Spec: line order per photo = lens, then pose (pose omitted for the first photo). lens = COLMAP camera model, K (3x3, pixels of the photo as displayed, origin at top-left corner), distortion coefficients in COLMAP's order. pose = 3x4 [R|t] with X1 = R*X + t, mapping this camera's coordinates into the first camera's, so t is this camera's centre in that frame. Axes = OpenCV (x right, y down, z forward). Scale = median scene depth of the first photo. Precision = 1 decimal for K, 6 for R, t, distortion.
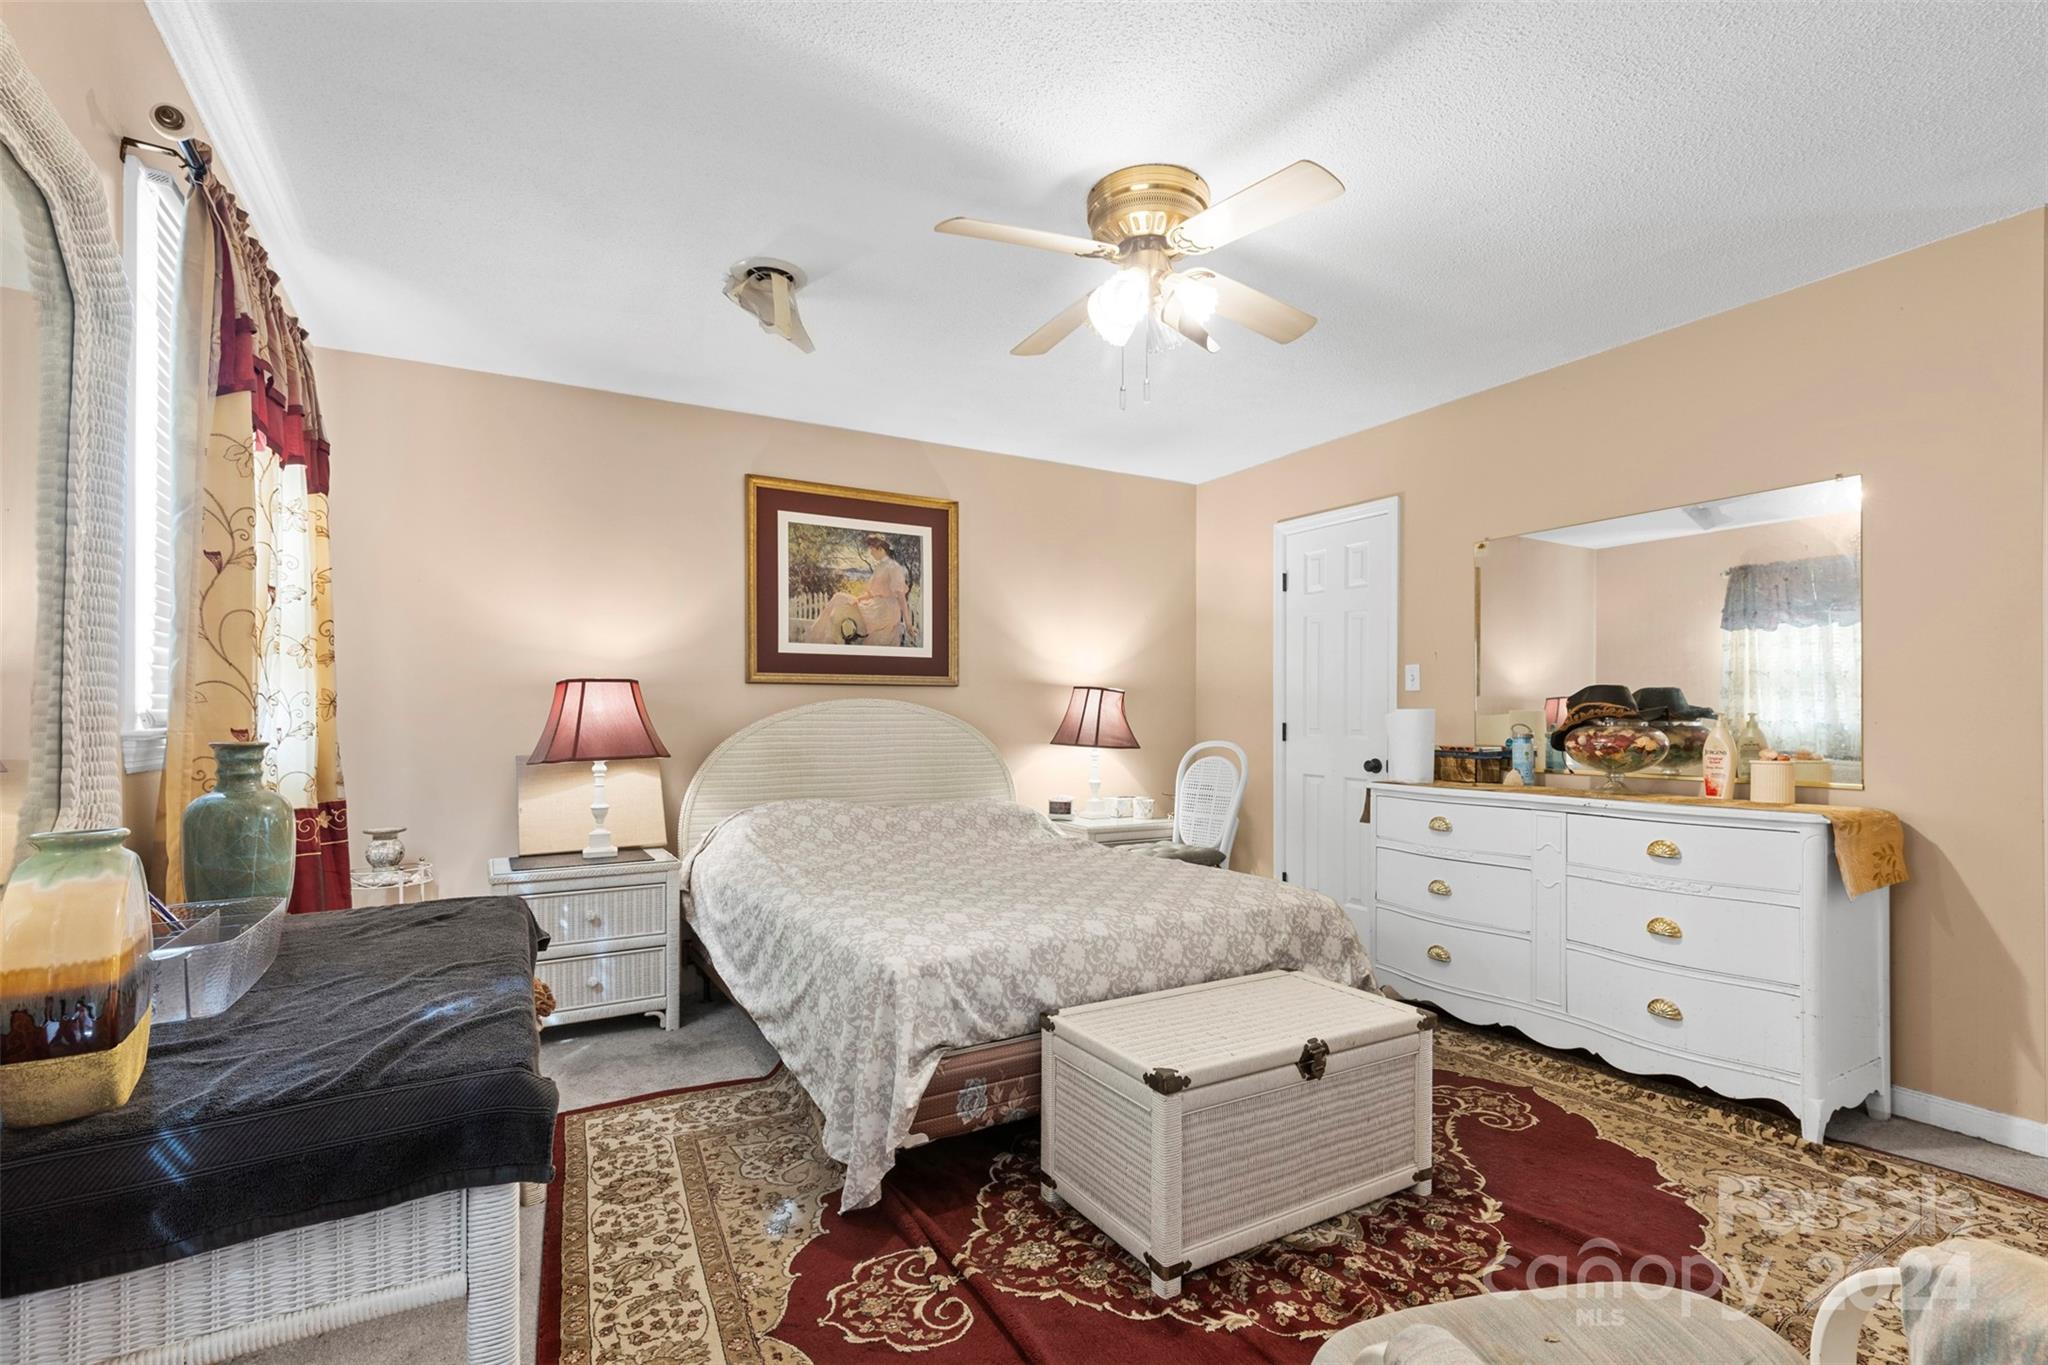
lens RADIAL K [[936.0, 0, 1009.4], [0, 936.0, 717.4], [0, 0, 1]] dist [0.005442, -0.000013]
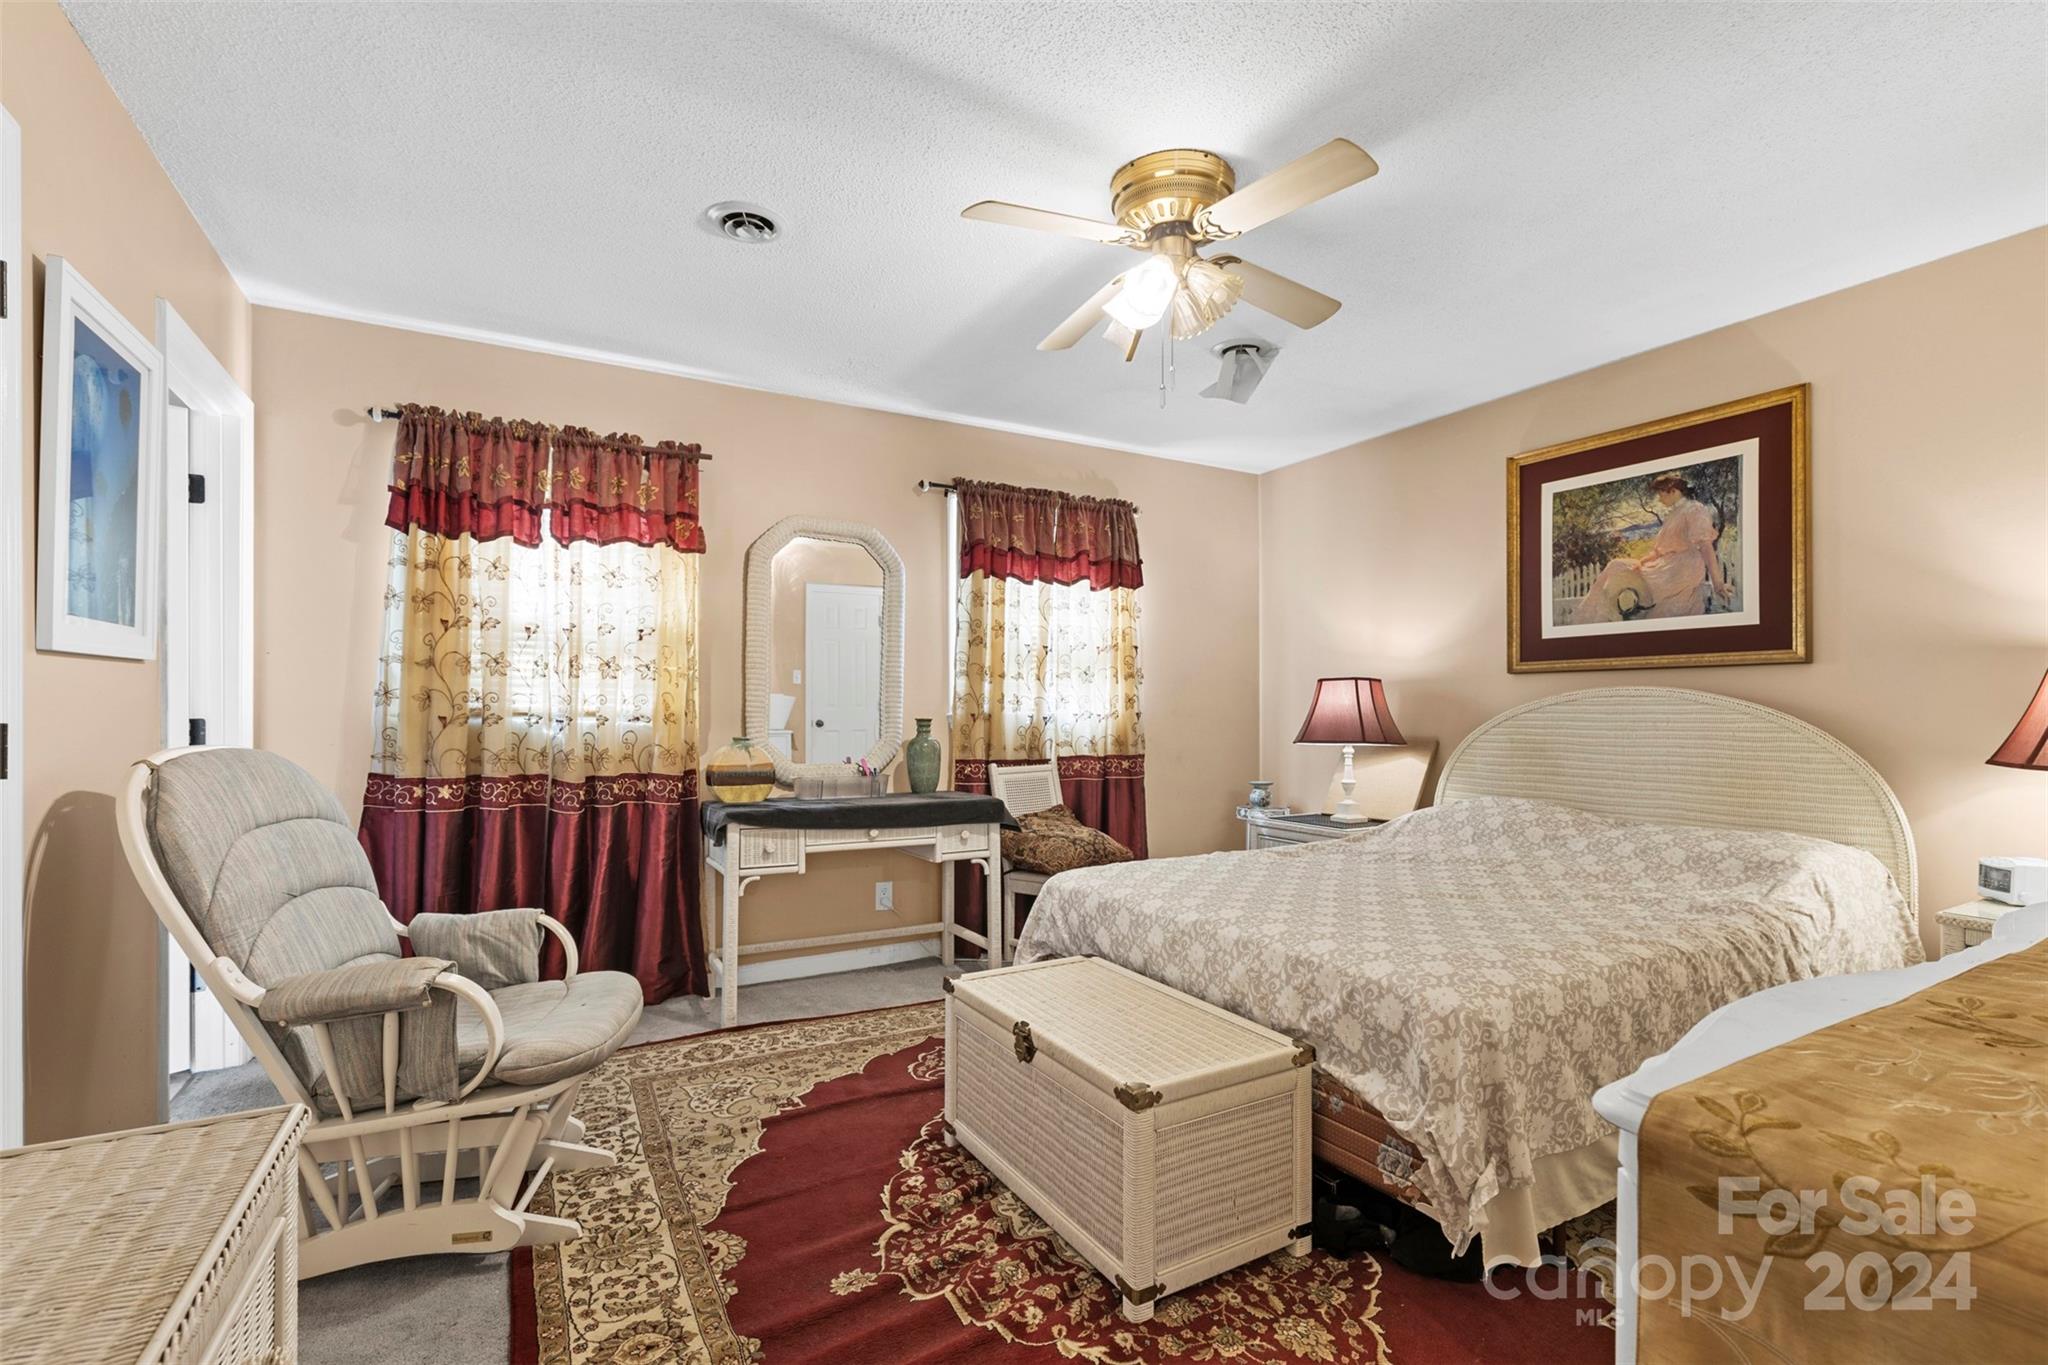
lens RADIAL K [[936.0, 0, 1025.5], [0, 936.0, 691.2], [0, 0, 1]] dist [0.005442, -0.000013]
pose [[-0.012008, -0.016144, -0.999798, 0.657067], [-0.000339, 0.999870, -0.016141, -0.002571], [0.999928, 0.000145, -0.012012, 0.488844]]
